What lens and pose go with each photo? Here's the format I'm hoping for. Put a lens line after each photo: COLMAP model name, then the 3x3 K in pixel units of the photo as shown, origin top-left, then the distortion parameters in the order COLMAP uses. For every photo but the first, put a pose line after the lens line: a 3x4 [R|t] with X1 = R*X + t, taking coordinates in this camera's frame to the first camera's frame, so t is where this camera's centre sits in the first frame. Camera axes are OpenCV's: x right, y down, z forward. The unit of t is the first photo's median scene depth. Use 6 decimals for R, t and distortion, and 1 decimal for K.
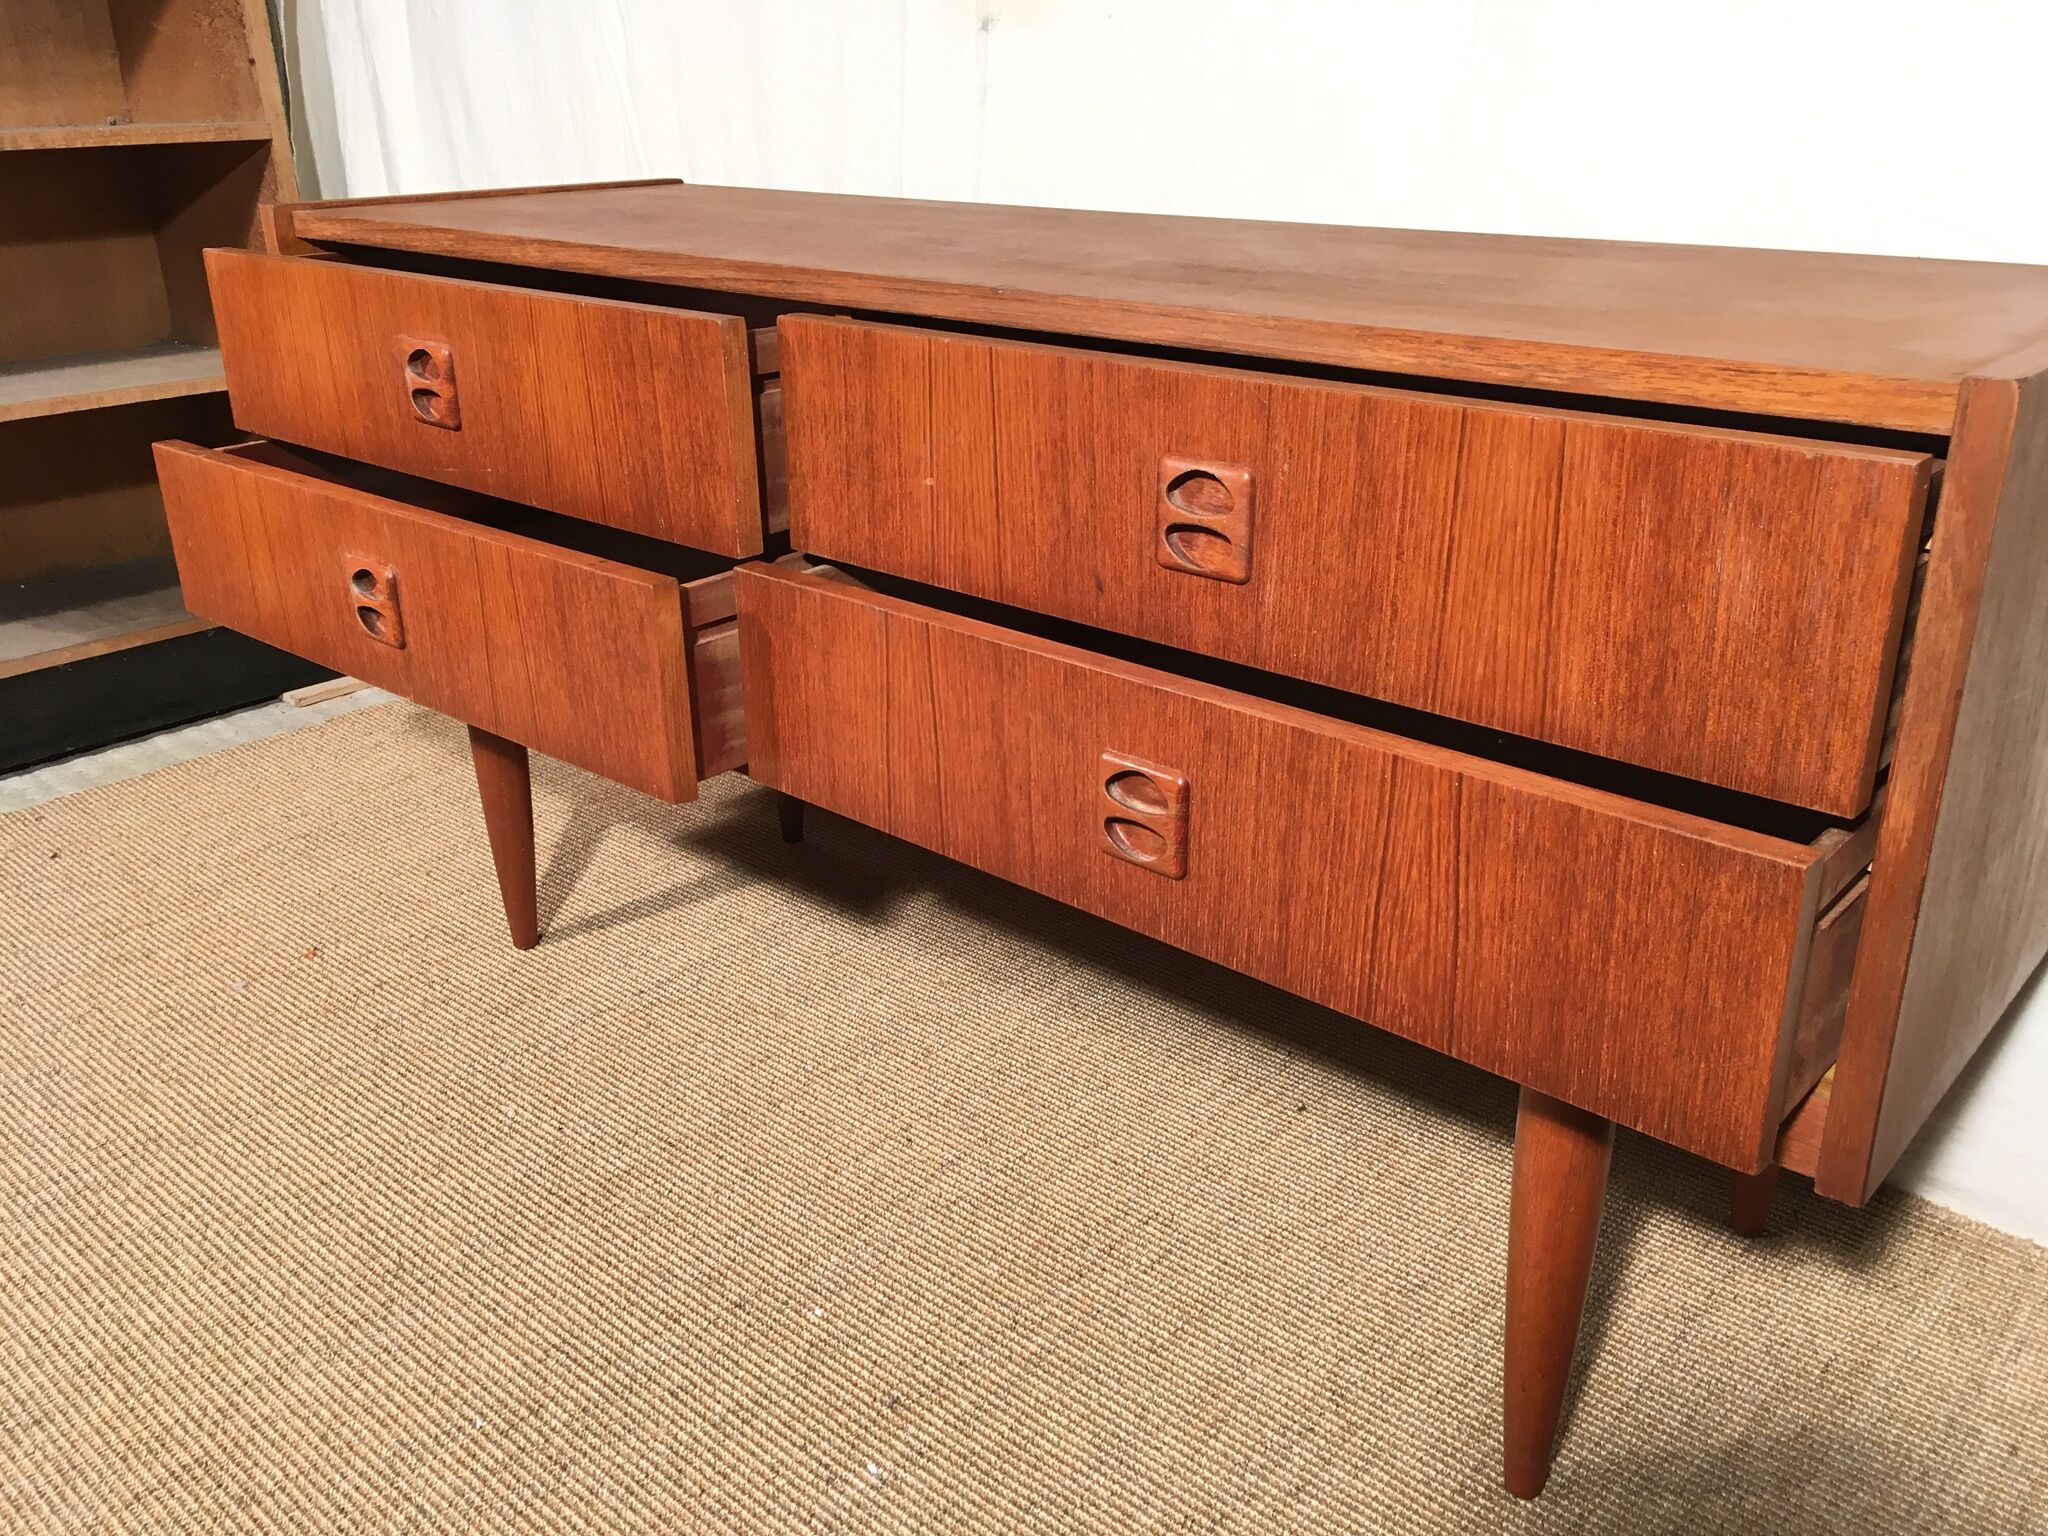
lens RADIAL K [[1748.9, 0, 1038.5], [0, 1748.9, 742.0], [0, 0, 1]] dist [0.059377, -0.053883]
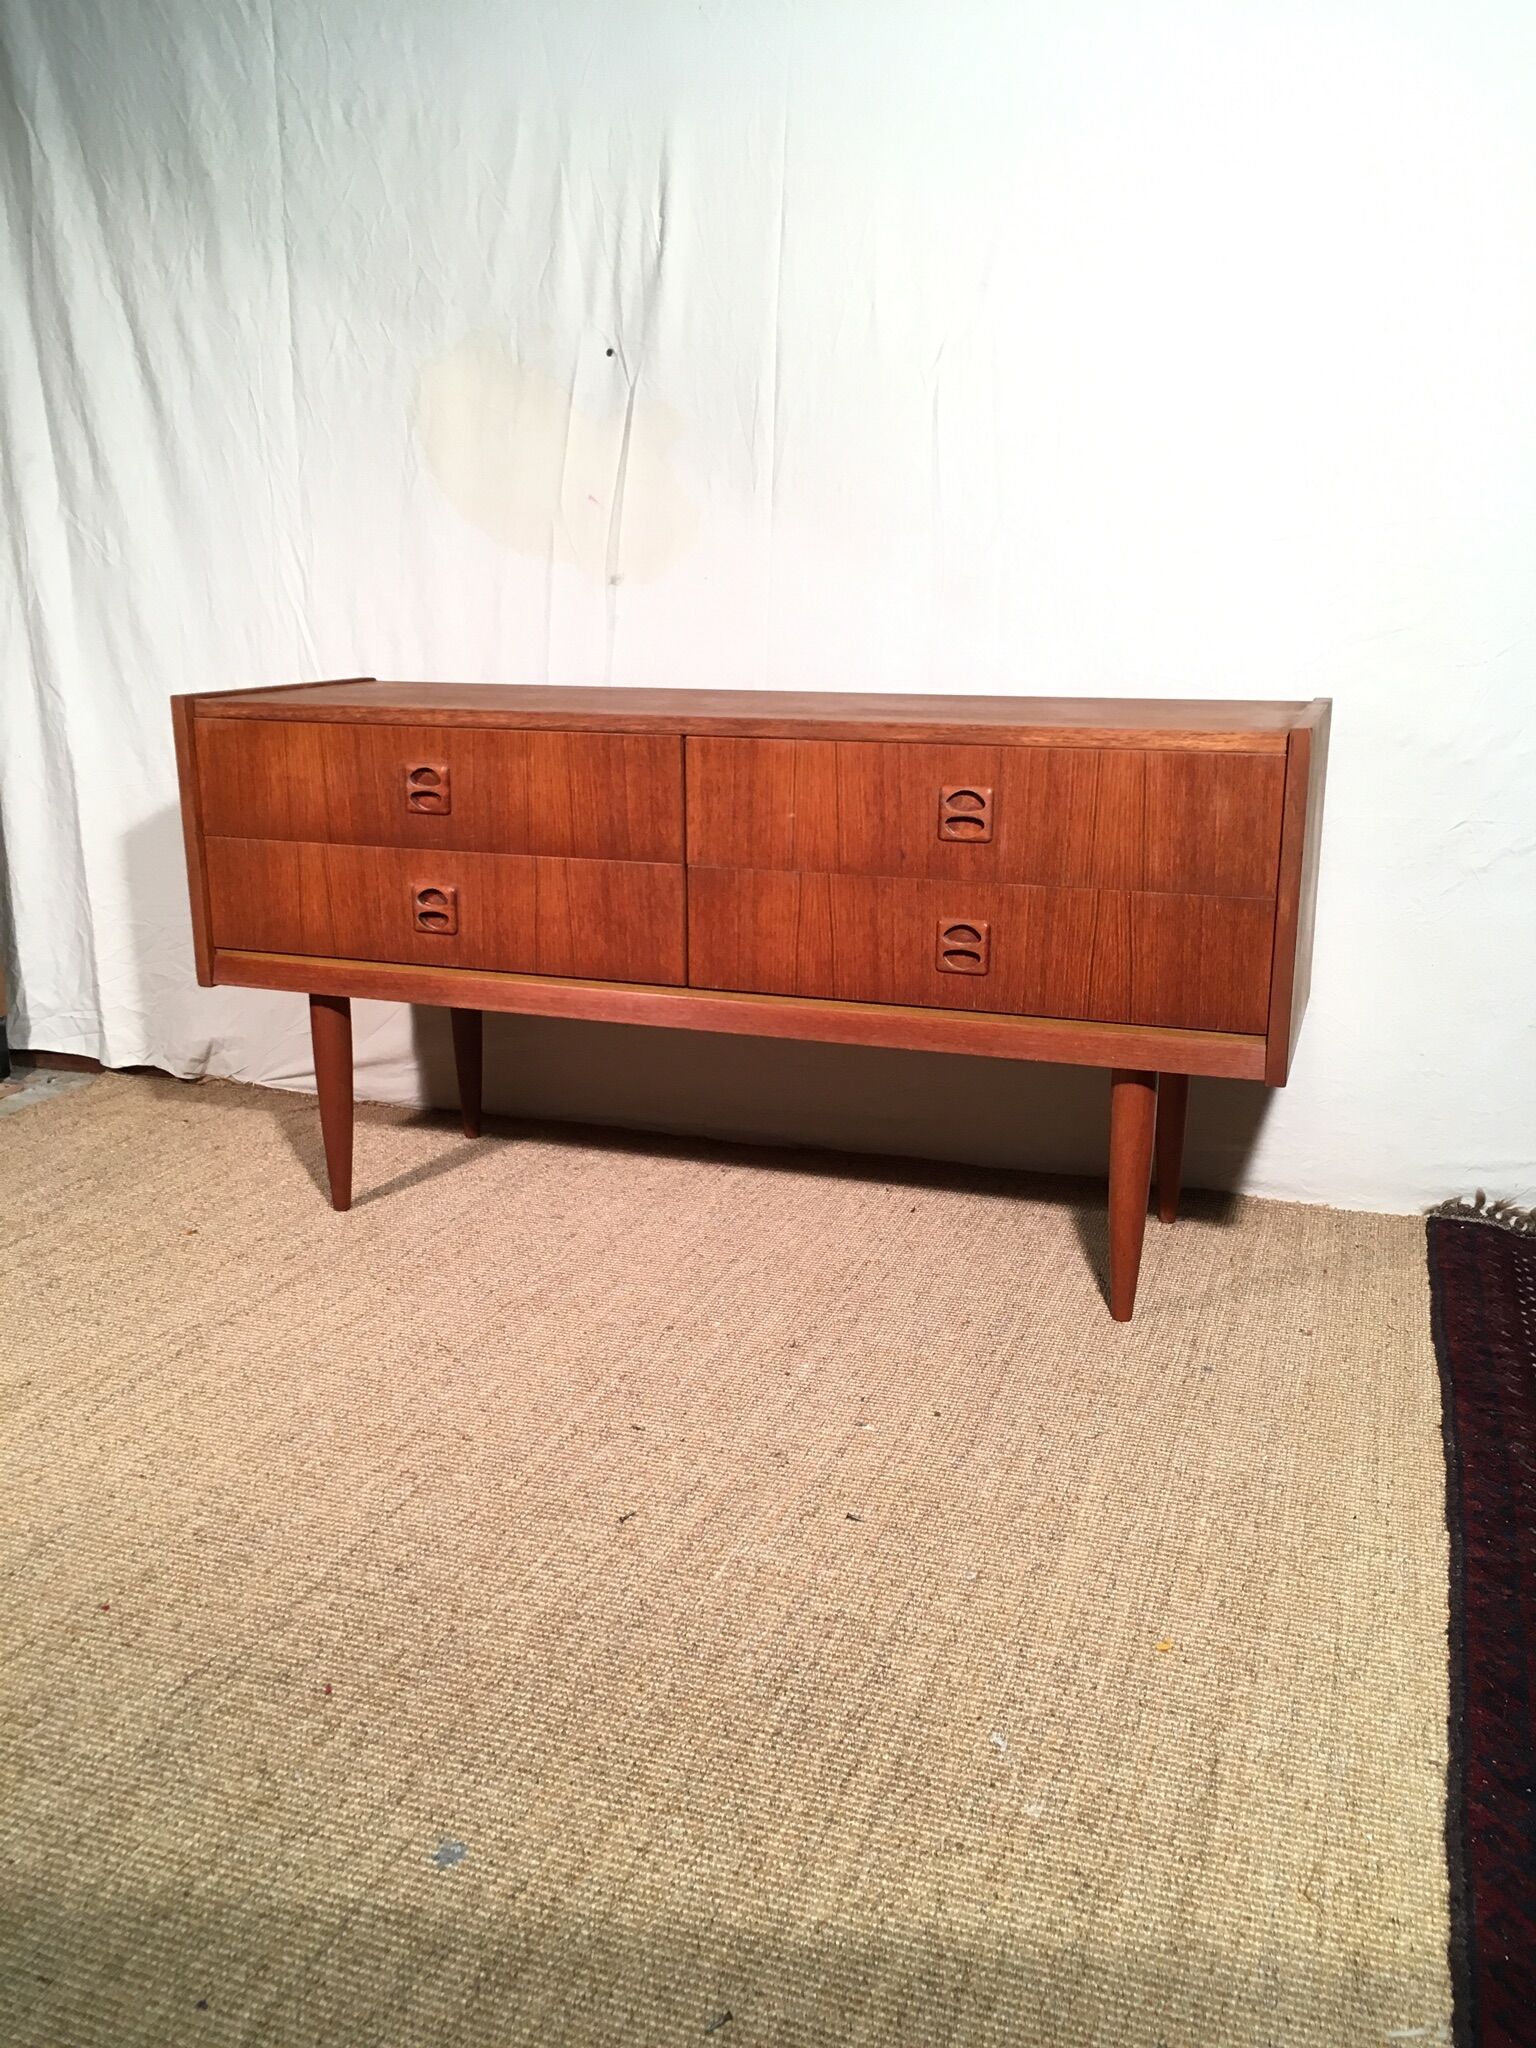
lens RADIAL K [[1748.9, 0, 774.4], [0, 1748.9, 1028.3], [0, 0, 1]] dist [0.059377, -0.053883]
pose [[0.943501, -0.070387, 0.323807, -0.818471], [0.110860, 0.987920, -0.108274, 0.329057], [-0.312274, 0.138054, 0.939907, -0.875692]]
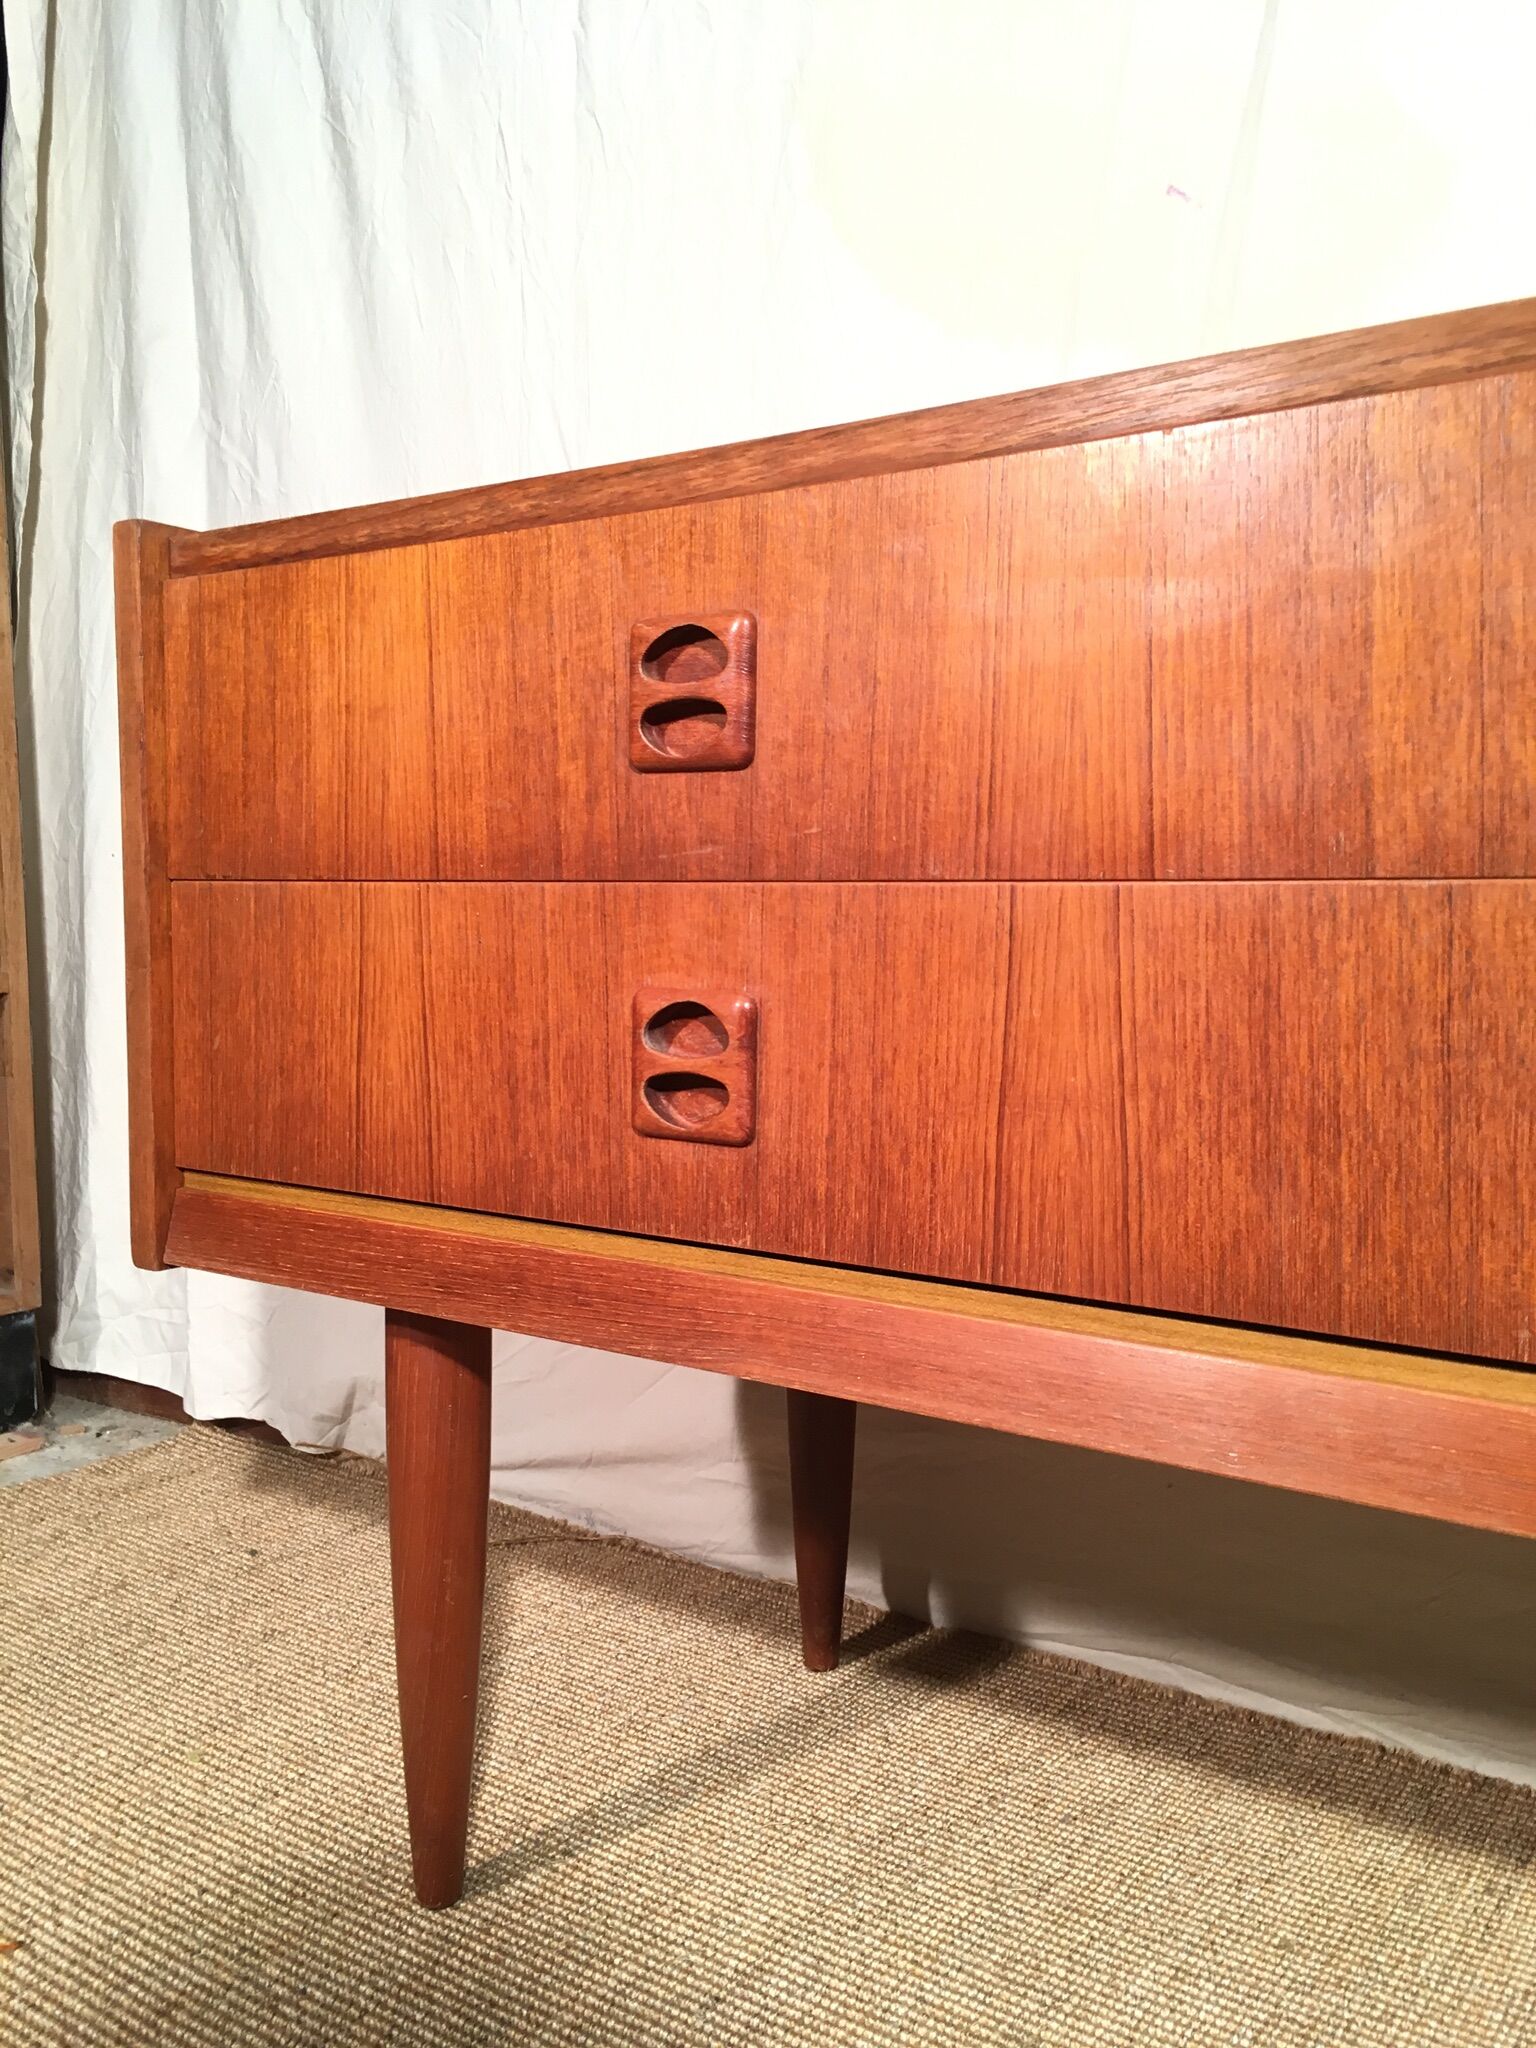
lens RADIAL K [[1748.9, 0, 777.2], [0, 1748.9, 1022.1], [0, 0, 1]] dist [0.059377, -0.053883]
pose [[0.996438, 0.015200, 0.082942, -0.502323], [0.010819, 0.952446, -0.304515, 0.081045], [-0.083627, 0.304328, 0.948890, 0.721573]]
